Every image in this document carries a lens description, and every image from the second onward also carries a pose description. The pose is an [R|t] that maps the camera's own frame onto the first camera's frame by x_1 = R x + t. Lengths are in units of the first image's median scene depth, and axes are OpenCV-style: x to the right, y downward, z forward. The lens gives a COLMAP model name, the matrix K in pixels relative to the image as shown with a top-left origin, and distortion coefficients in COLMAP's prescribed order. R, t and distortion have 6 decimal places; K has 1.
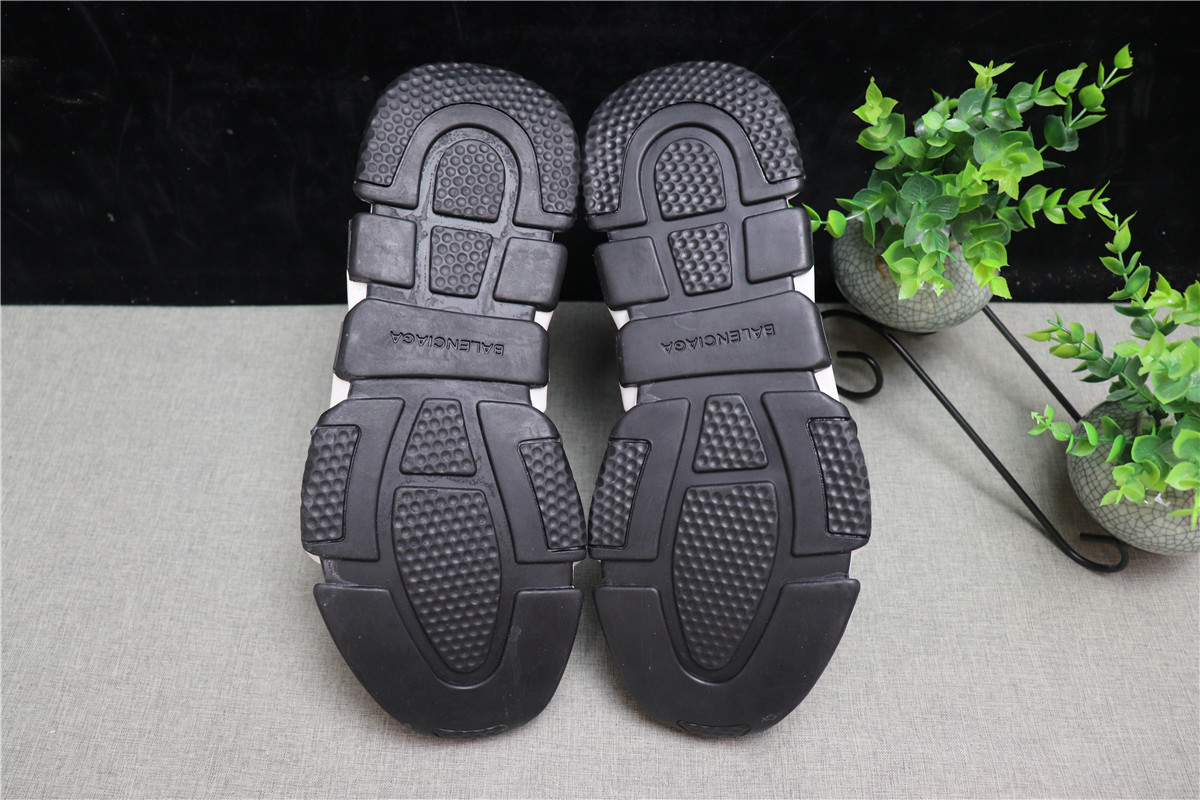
lens RADIAL K [[999.5, 0, 610.4], [0, 999.5, 389.0], [0, 0, 1]] dist [-0.182123, 0.140434]
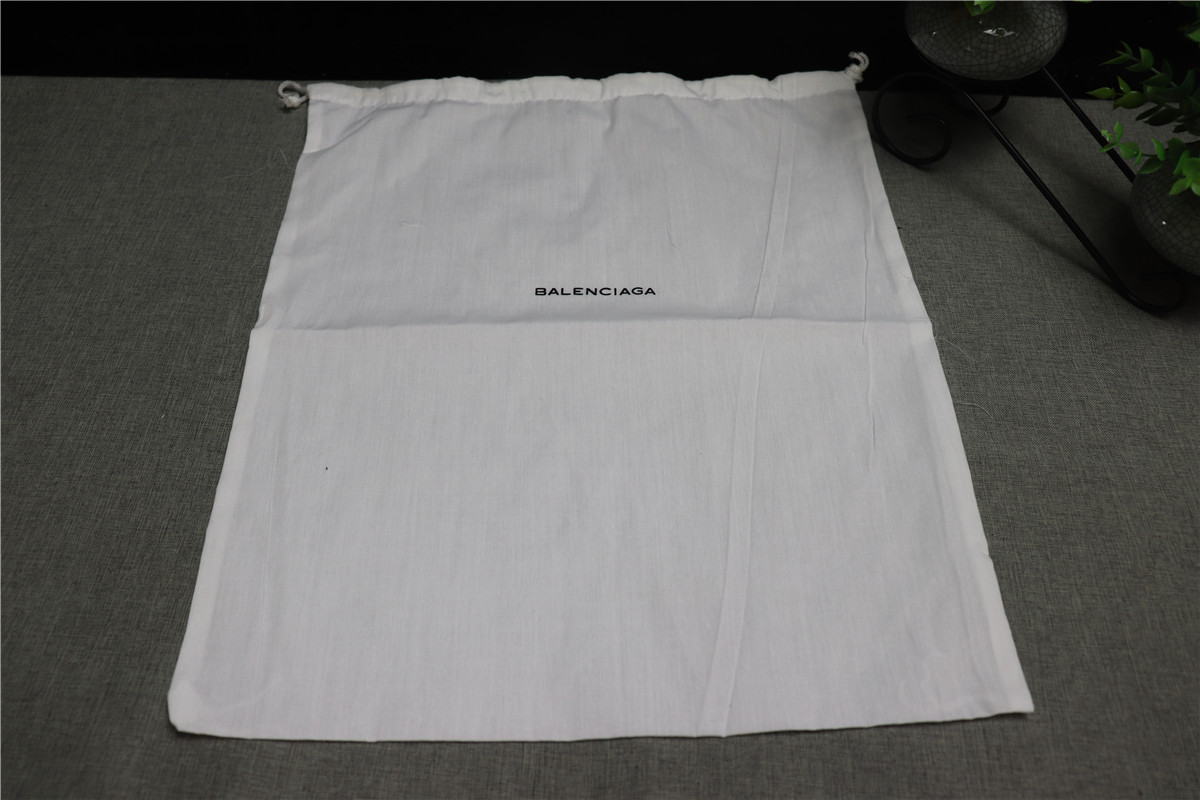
lens RADIAL K [[999.5, 0, 606.9], [0, 999.5, 409.8], [0, 0, 1]] dist [-0.182123, 0.140434]
pose [[0.999674, 0.023882, -0.009021, -0.086365], [-0.023550, 0.999100, 0.035292, 0.285807], [0.009856, -0.035068, 0.999336, -0.056767]]
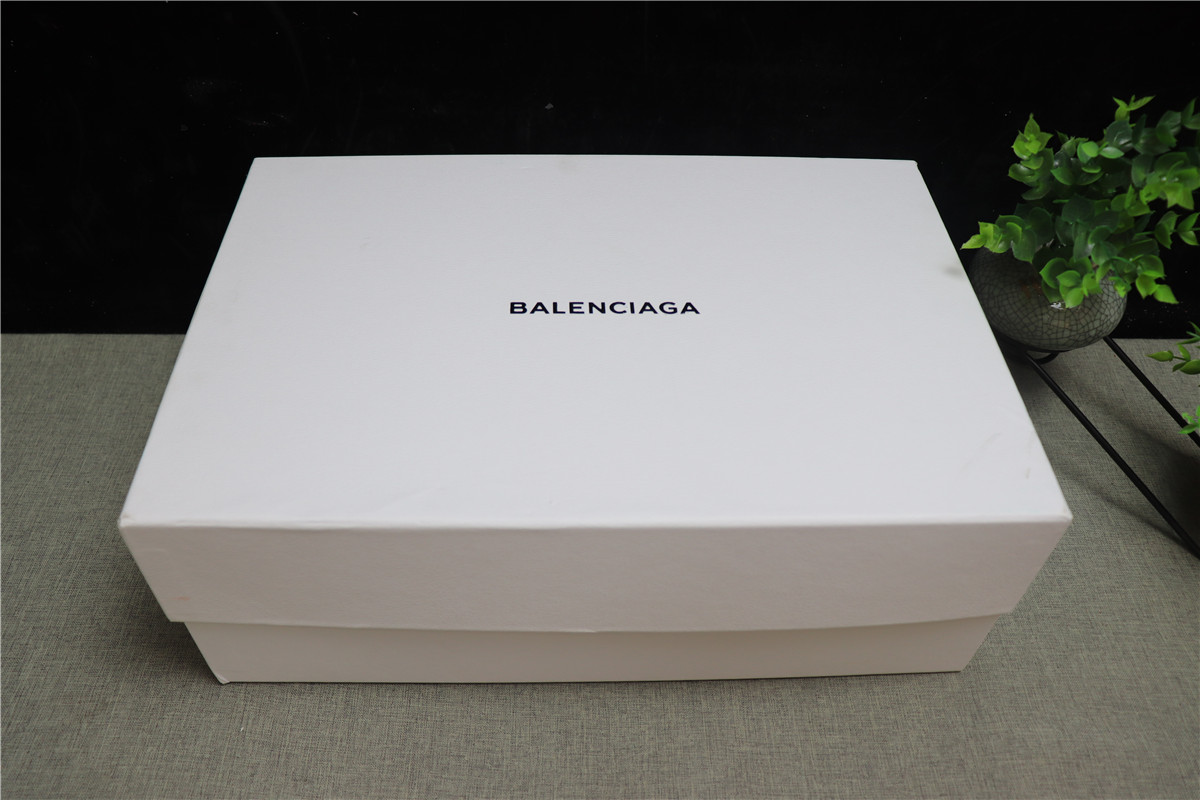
lens RADIAL K [[999.5, 0, 594.4], [0, 999.5, 391.9], [0, 0, 1]] dist [-0.182123, 0.140434]
pose [[0.999413, 0.001733, 0.034215, -0.243194], [0.001835, 0.994579, -0.103969, 0.101637], [-0.034209, 0.103971, 0.993992, -0.033293]]
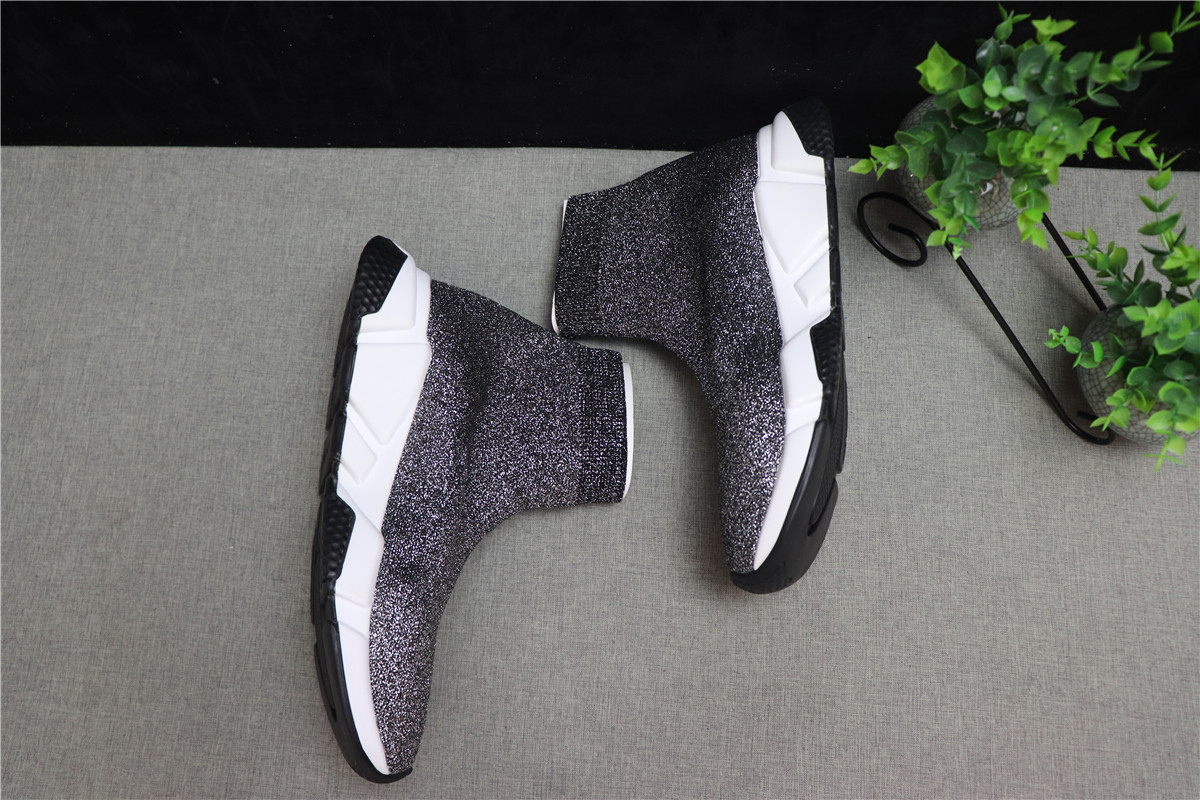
lens RADIAL K [[999.5, 0, 612.2], [0, 999.5, 406.9], [0, 0, 1]] dist [-0.182123, 0.140434]
pose [[0.999076, 0.034592, -0.025516, -0.050733], [-0.022886, 0.930555, 0.365437, -0.279095], [0.036385, -0.364515, 0.930486, -0.116614]]
